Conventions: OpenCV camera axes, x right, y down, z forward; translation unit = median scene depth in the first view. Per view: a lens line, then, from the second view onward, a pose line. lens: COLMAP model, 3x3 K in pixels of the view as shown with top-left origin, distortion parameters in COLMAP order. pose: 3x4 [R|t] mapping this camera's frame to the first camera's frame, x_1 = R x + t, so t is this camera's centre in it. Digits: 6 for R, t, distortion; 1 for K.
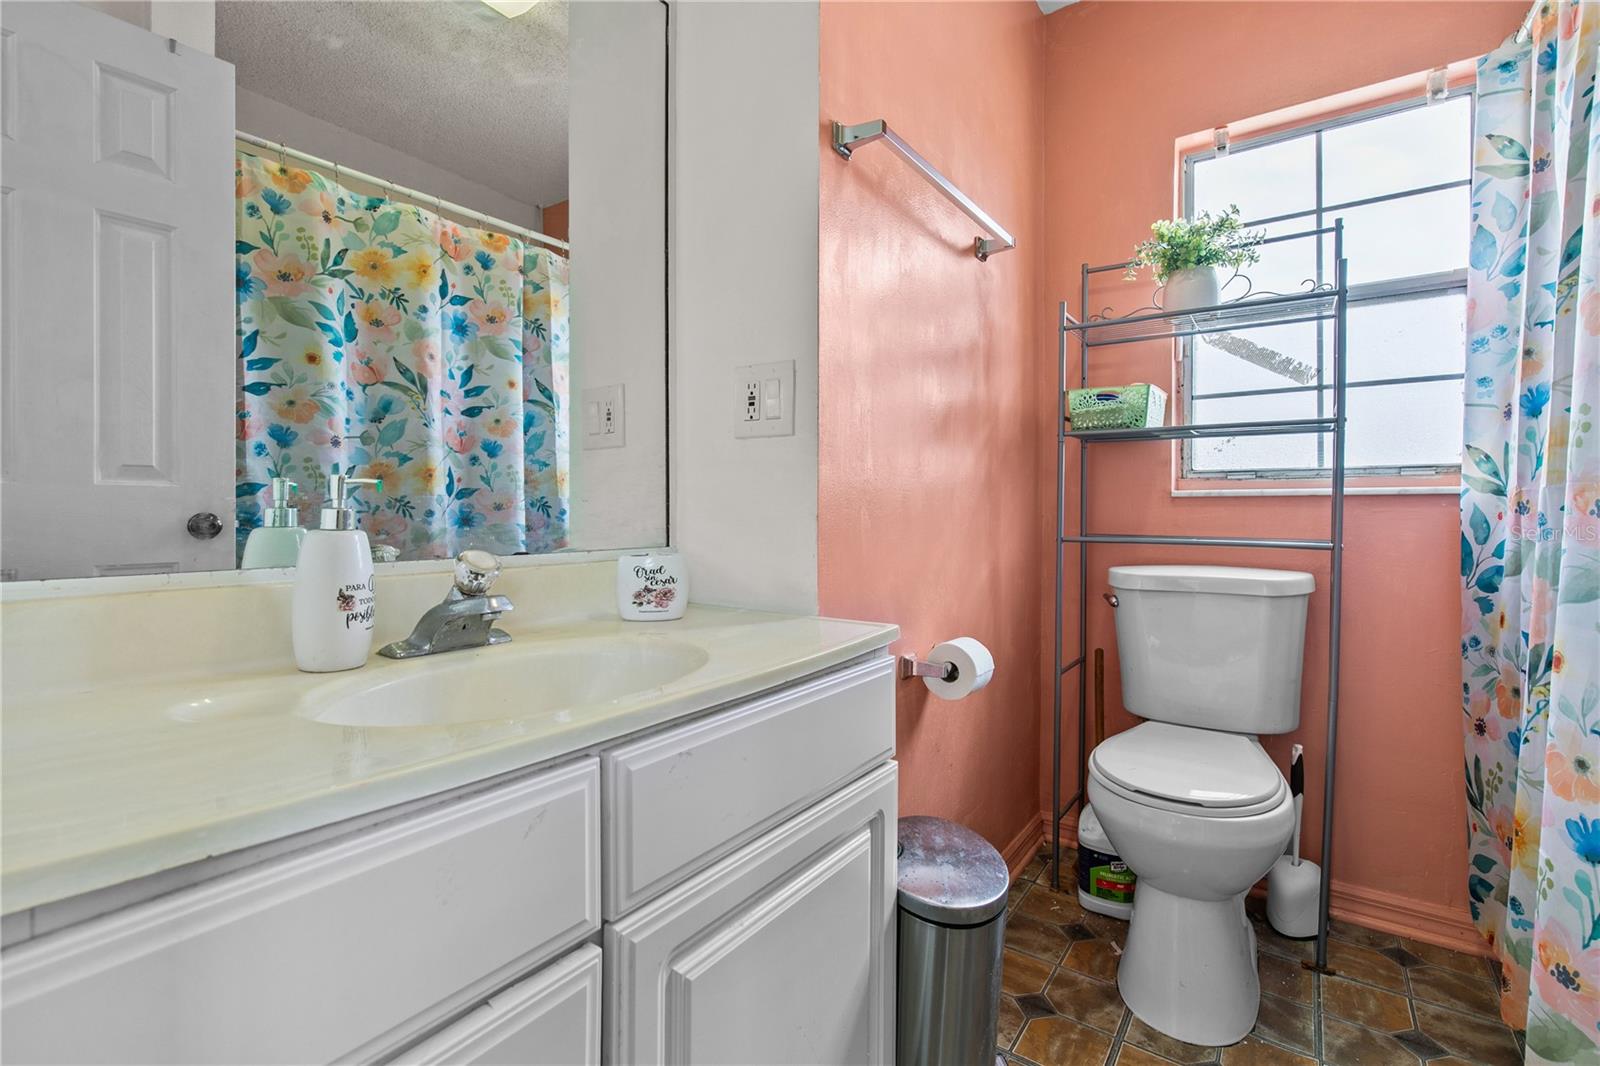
lens RADIAL K [[727.4, 0, 806.8], [0, 727.4, 505.7], [0, 0, 1]] dist [-0.000420, -0.000890]
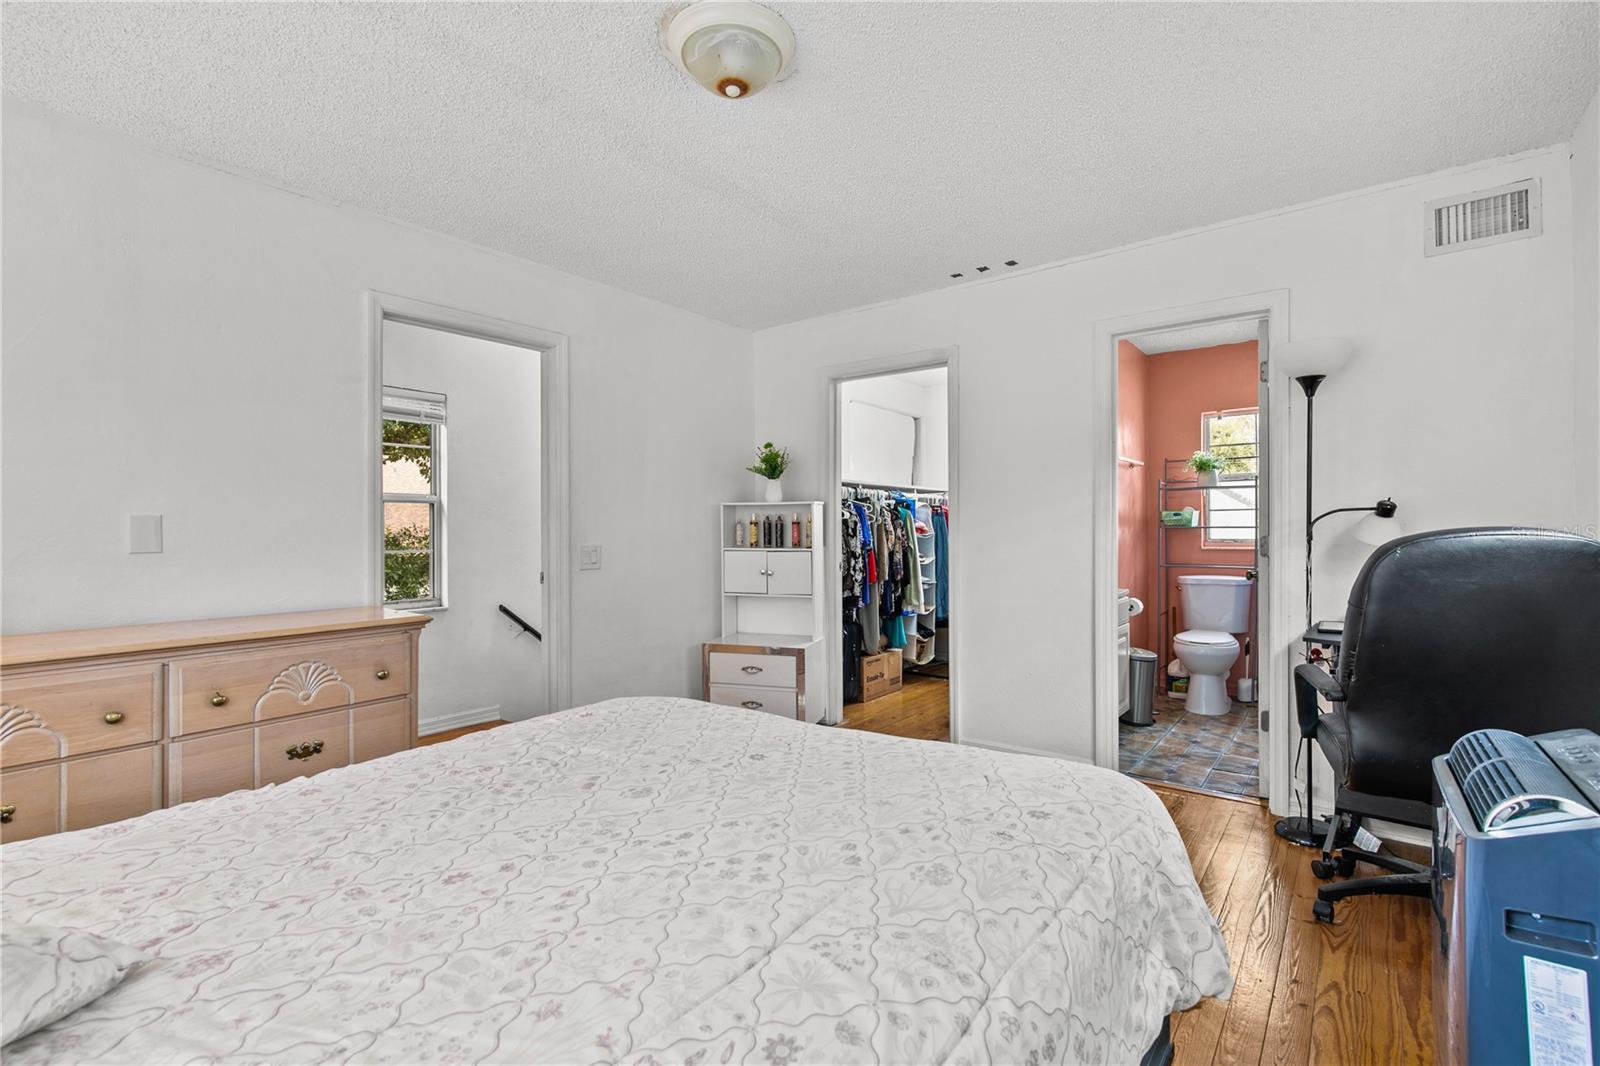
lens RADIAL K [[717.4, 0, 806.7], [0, 717.4, 530.7], [0, 0, 1]] dist [0.002852, -0.000465]
pose [[0.998810, -0.005806, -0.048428, -0.860456], [0.005605, 0.999975, -0.004290, -0.082608], [0.048452, 0.004014, 0.998817, -1.792400]]
